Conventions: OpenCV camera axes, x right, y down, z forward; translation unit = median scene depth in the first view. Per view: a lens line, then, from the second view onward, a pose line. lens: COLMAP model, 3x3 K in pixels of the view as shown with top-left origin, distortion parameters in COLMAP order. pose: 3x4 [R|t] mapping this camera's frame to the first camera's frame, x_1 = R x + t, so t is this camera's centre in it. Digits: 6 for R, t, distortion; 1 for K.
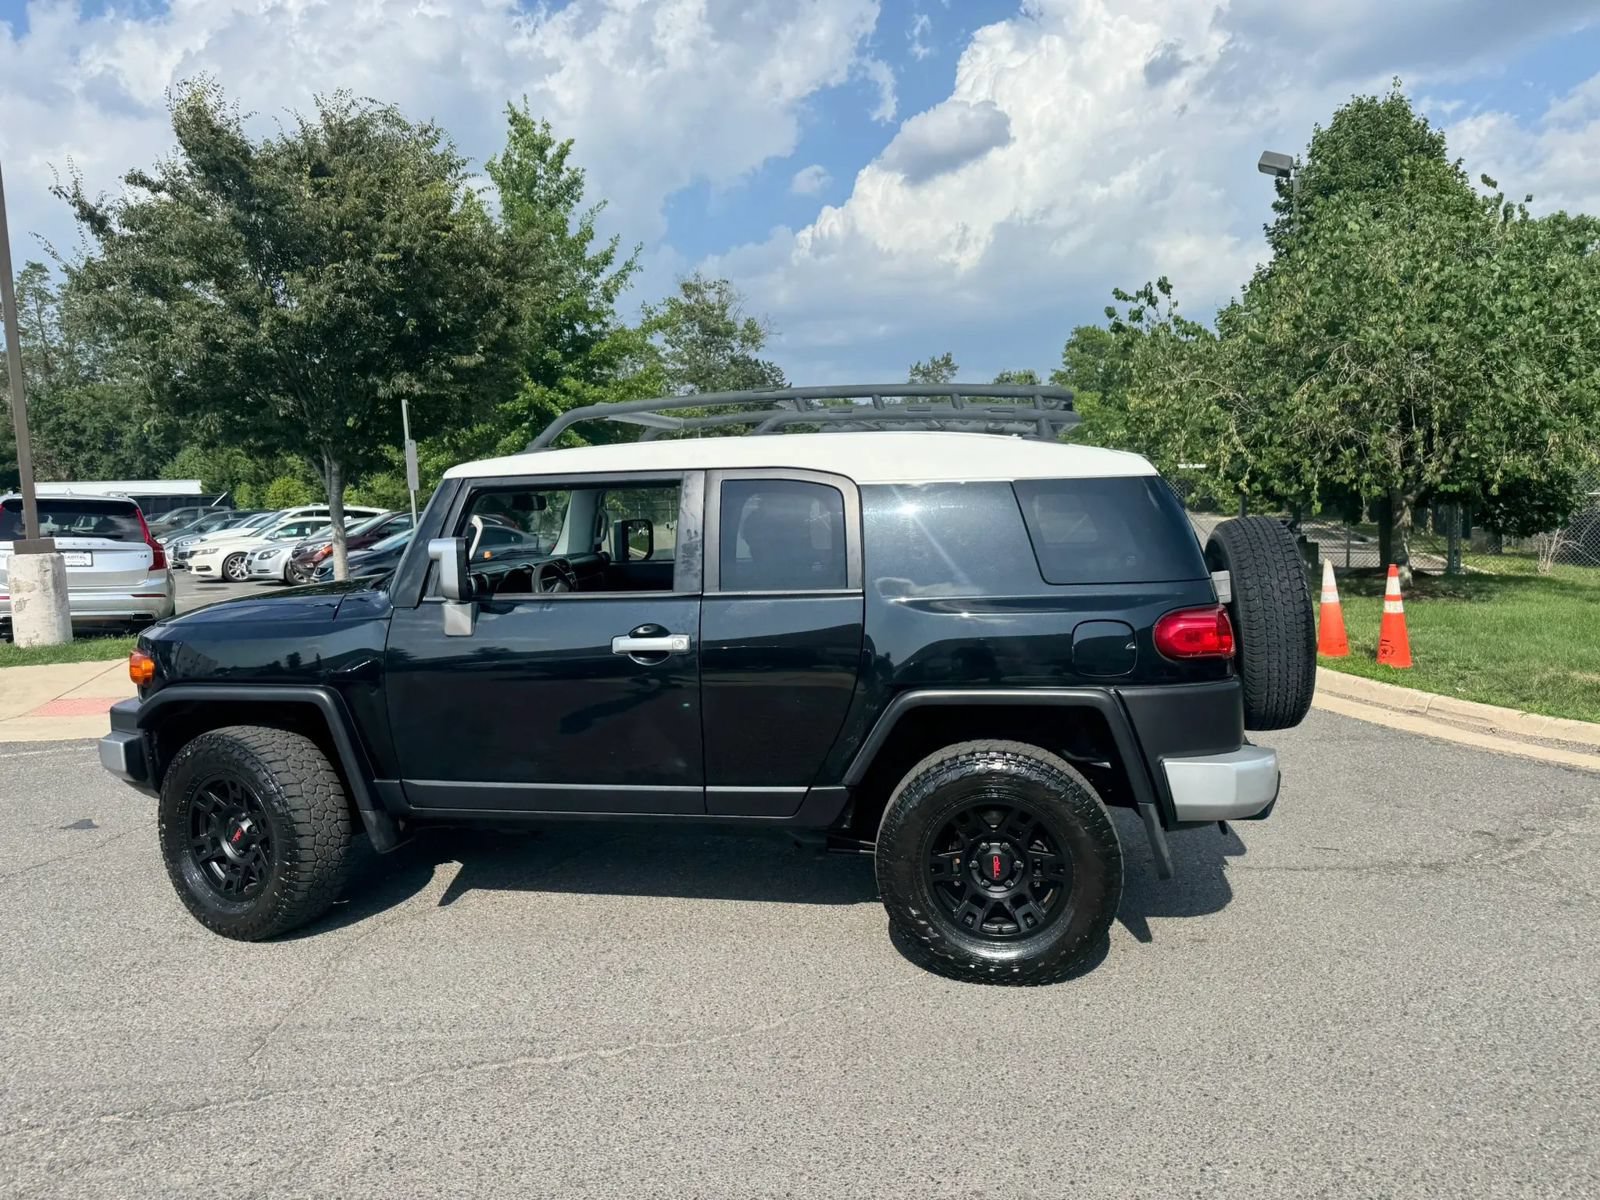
lens RADIAL K [[1137.3, 0, 796.8], [0, 1137.3, 619.5], [0, 0, 1]] dist [0.029008, -0.045967]
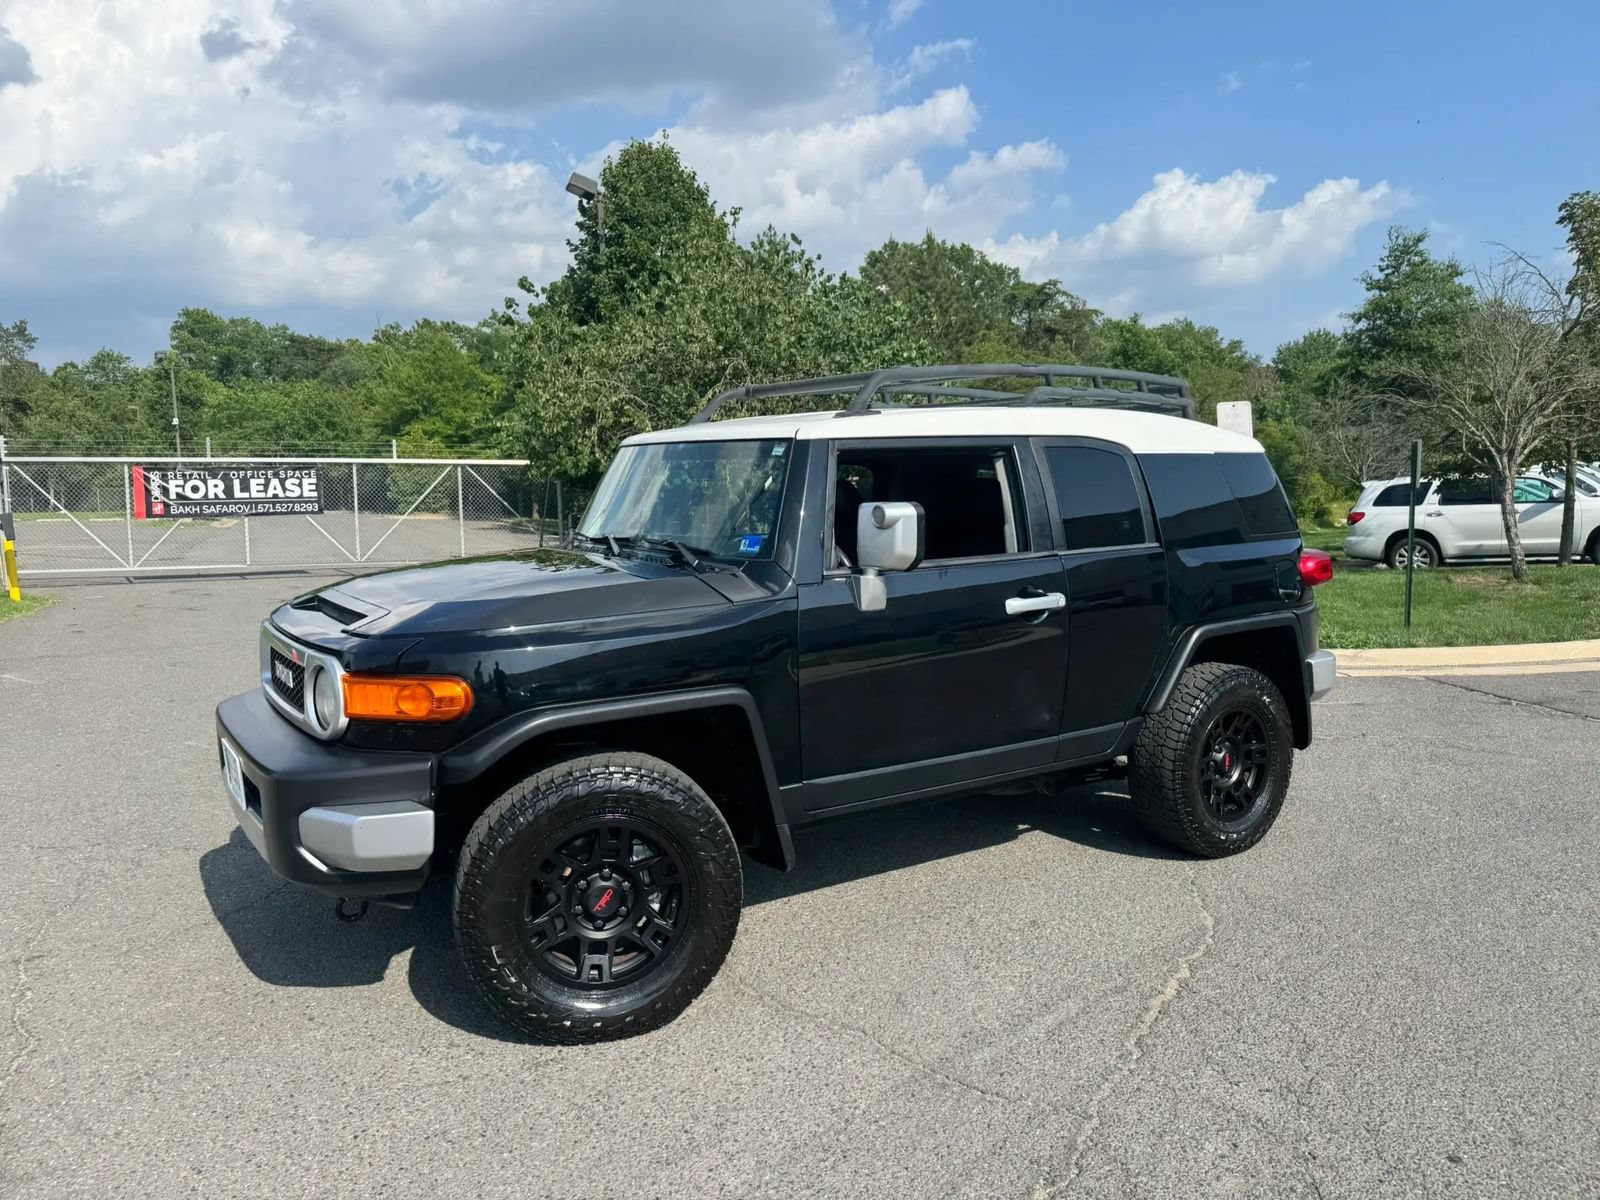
lens RADIAL K [[1139.4, 0, 804.0], [0, 1139.4, 595.7], [0, 0, 1]] dist [0.018596, -0.035685]
pose [[0.719830, -0.057854, 0.691735, -0.300186], [0.071821, 0.997380, 0.008679, -0.002866], [-0.690425, 0.043433, 0.722099, 0.118891]]
